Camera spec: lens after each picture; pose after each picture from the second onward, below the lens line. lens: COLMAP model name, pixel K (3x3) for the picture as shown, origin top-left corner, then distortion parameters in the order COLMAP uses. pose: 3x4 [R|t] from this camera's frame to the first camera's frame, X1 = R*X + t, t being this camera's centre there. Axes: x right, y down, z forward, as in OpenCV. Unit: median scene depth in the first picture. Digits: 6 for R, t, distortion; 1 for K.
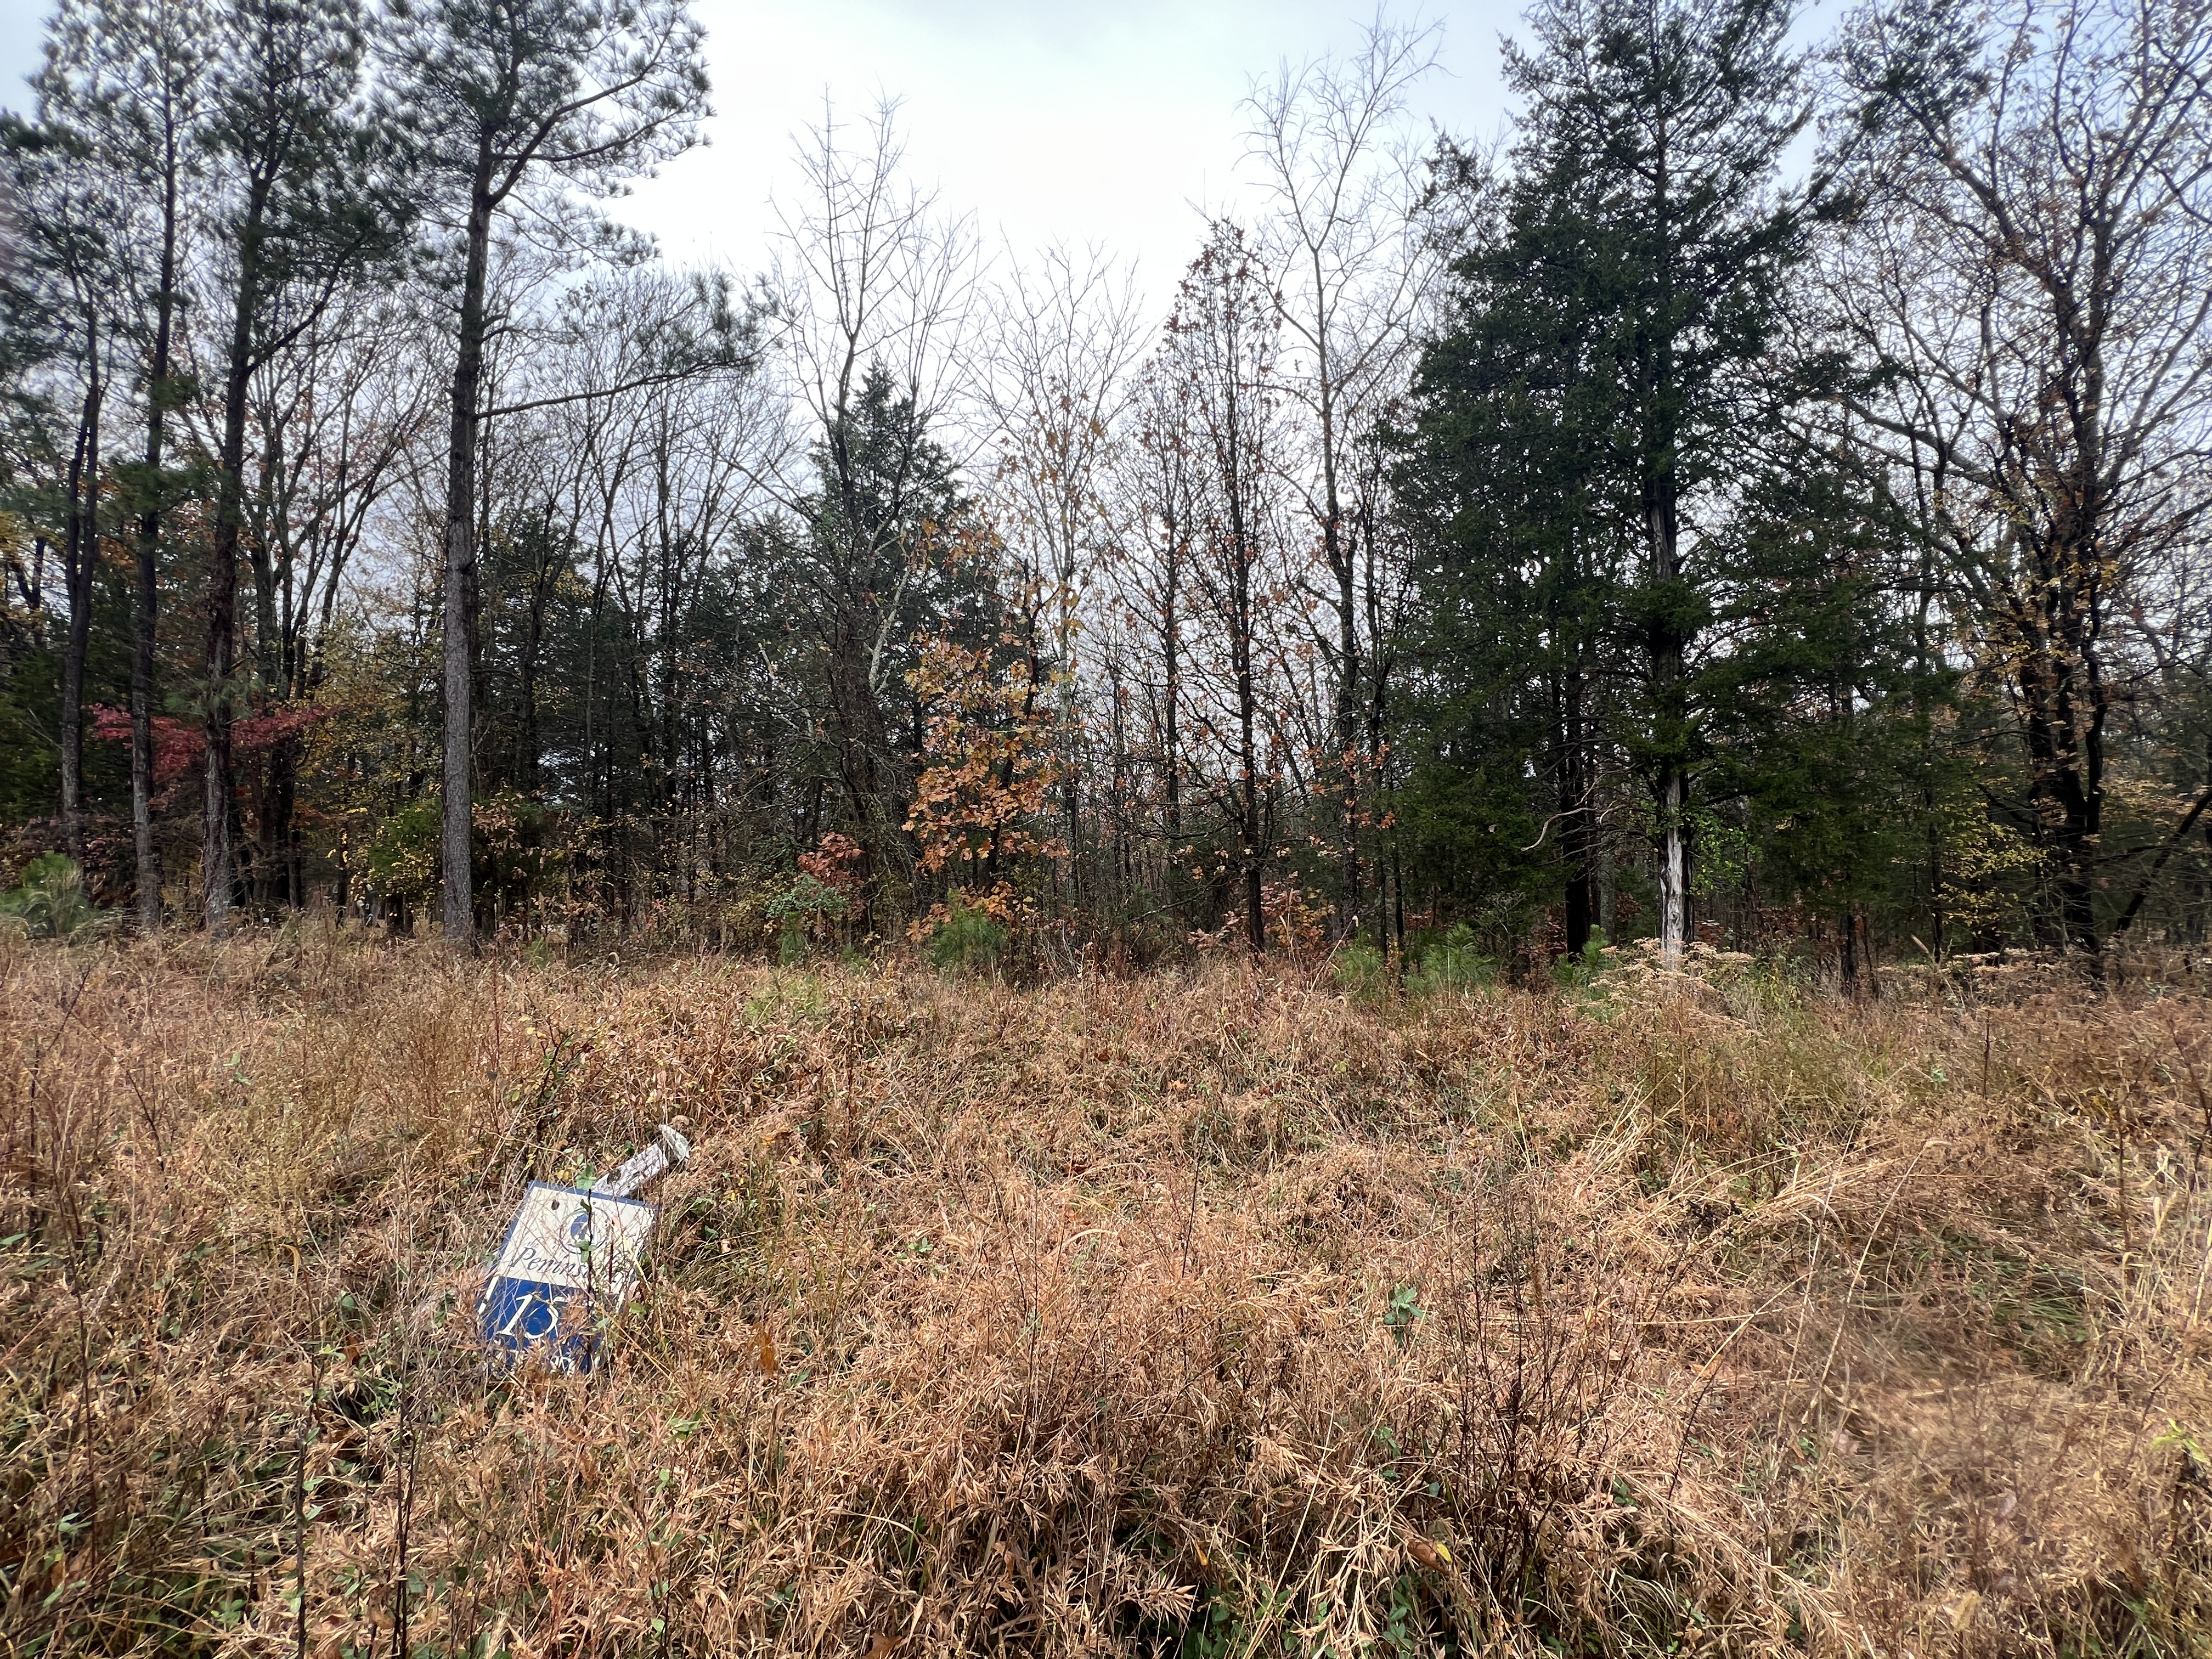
lens RADIAL K [[889.6, 0, 1105.5], [0, 889.6, 836.0], [0, 0, 1]] dist [0.000115, -0.000057]
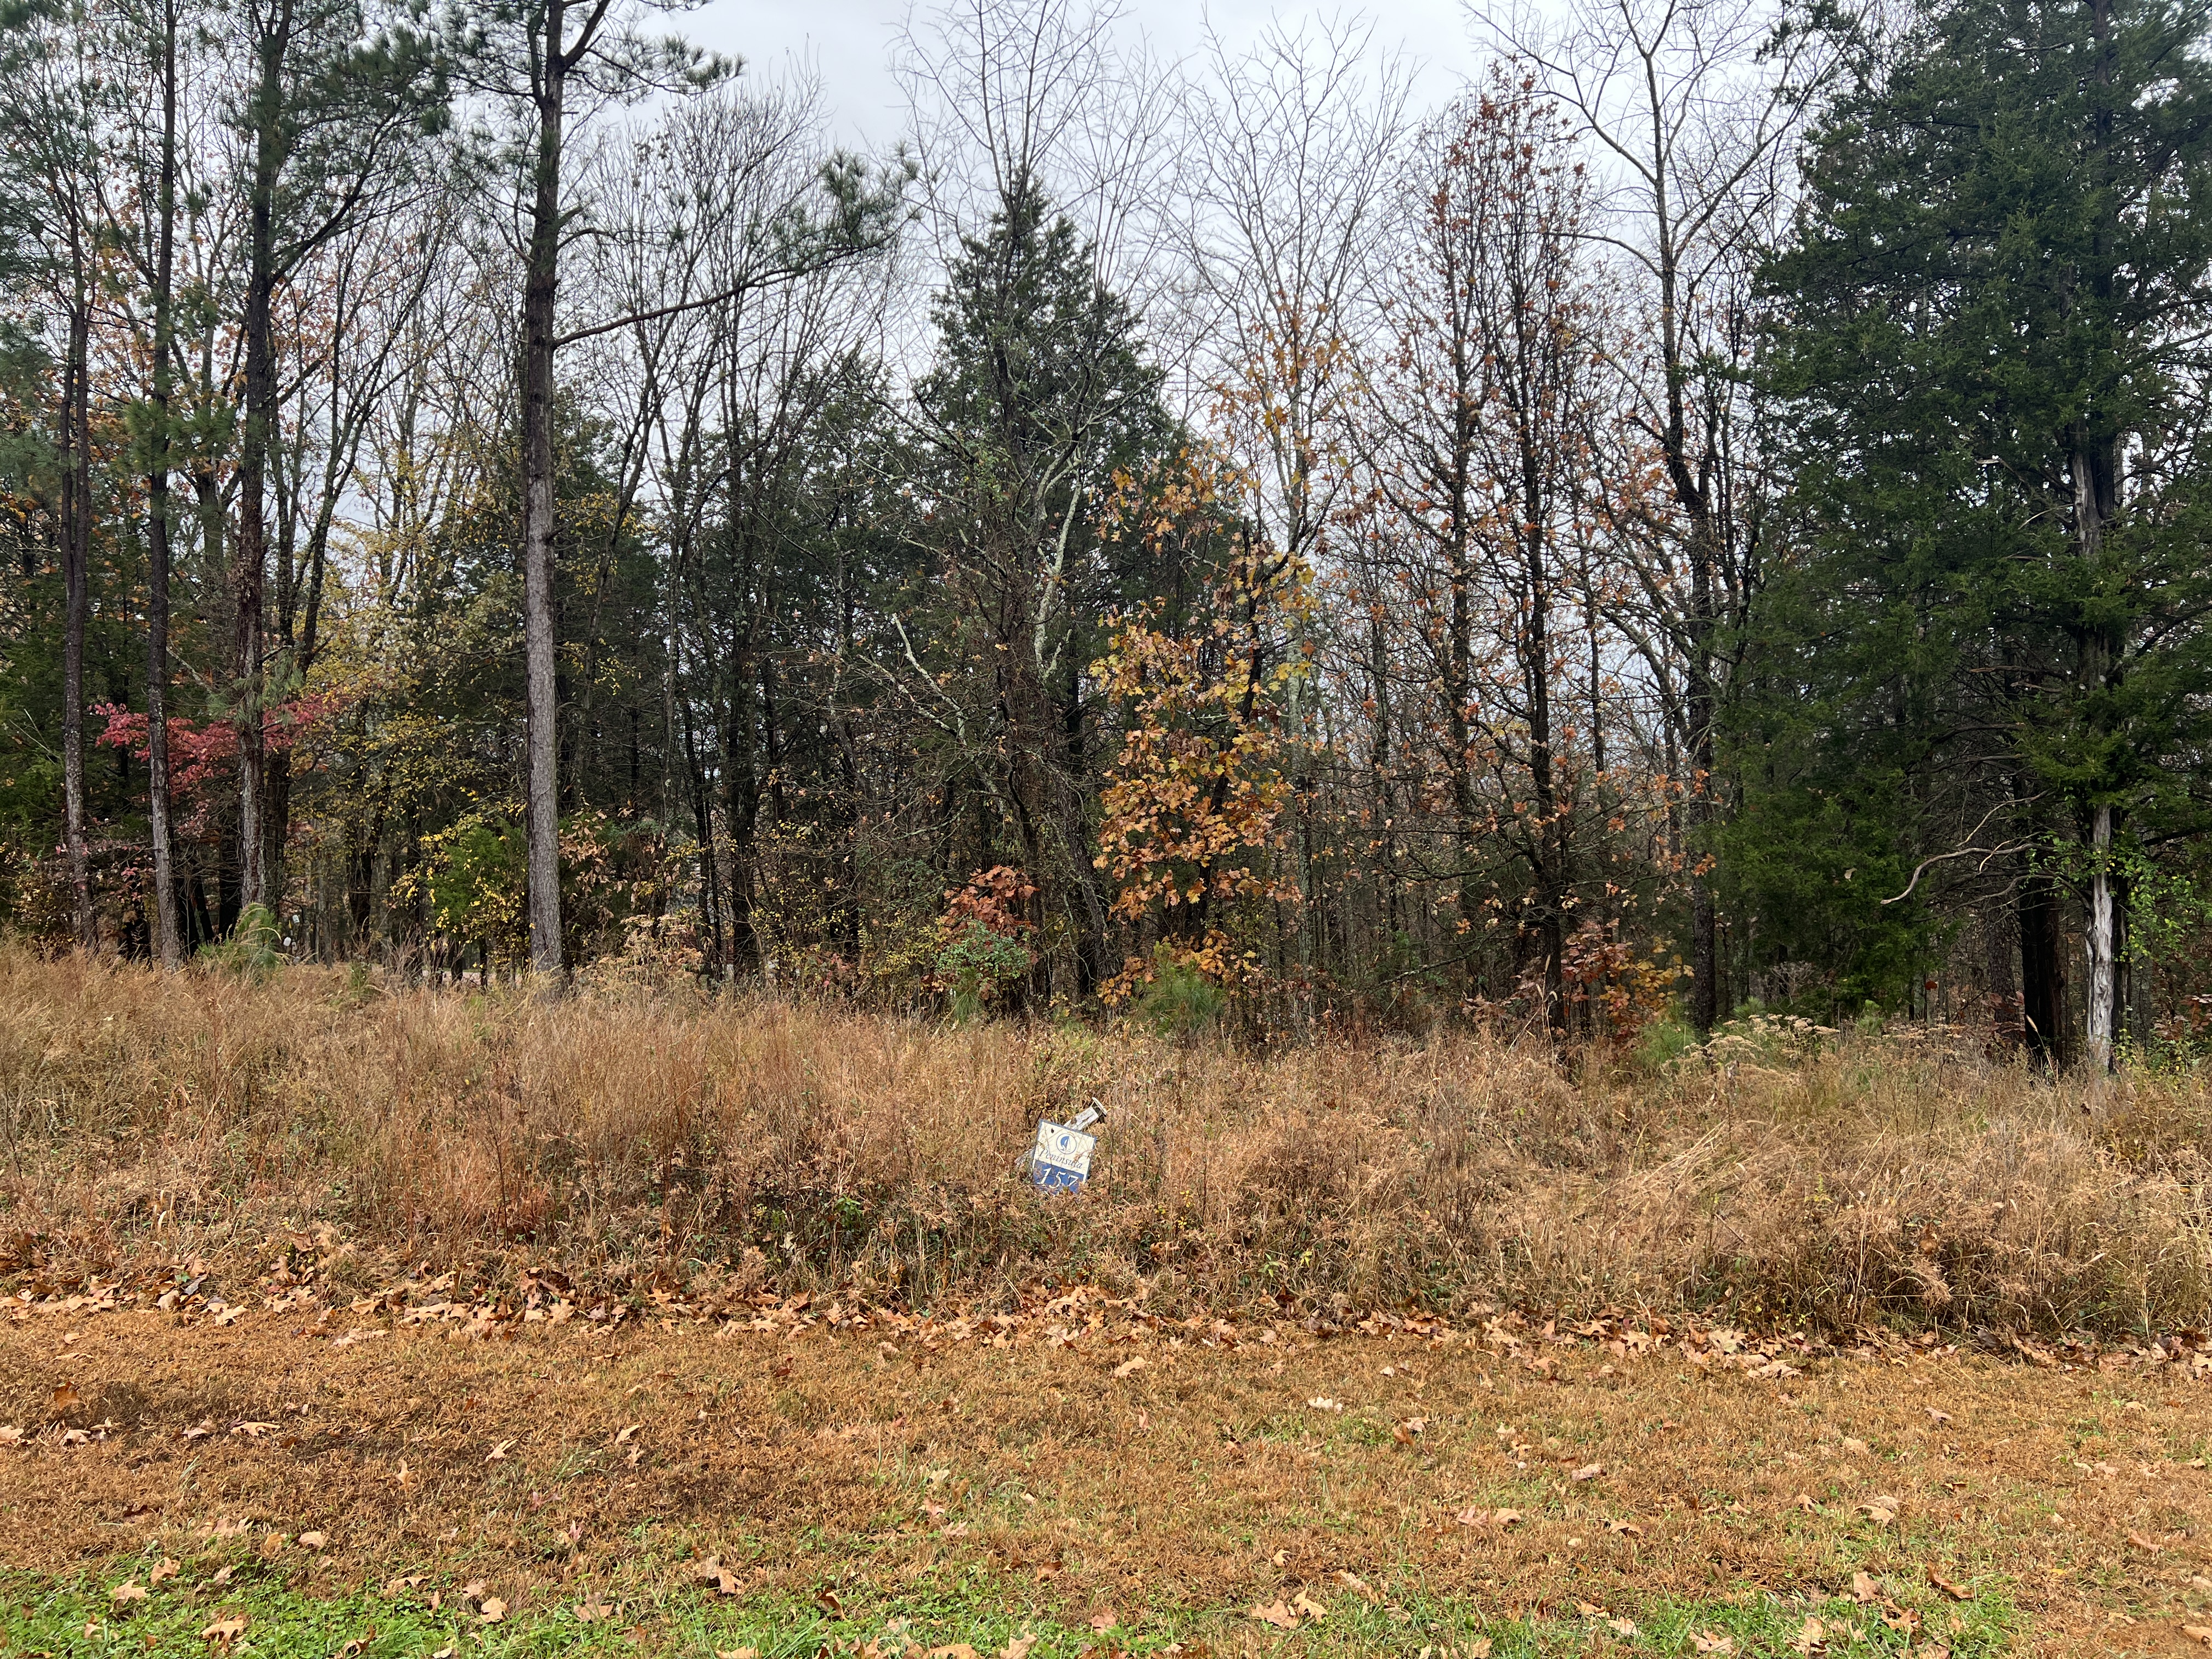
lens RADIAL K [[1658.2, 0, 1093.0], [0, 1658.2, 839.3], [0, 0, 1]] dist [0.056496, -0.054768]
pose [[0.986259, -0.002204, -0.165190, 0.016327], [0.004869, 0.999864, 0.015728, -0.047777], [0.165132, -0.016316, 0.986136, -0.411631]]
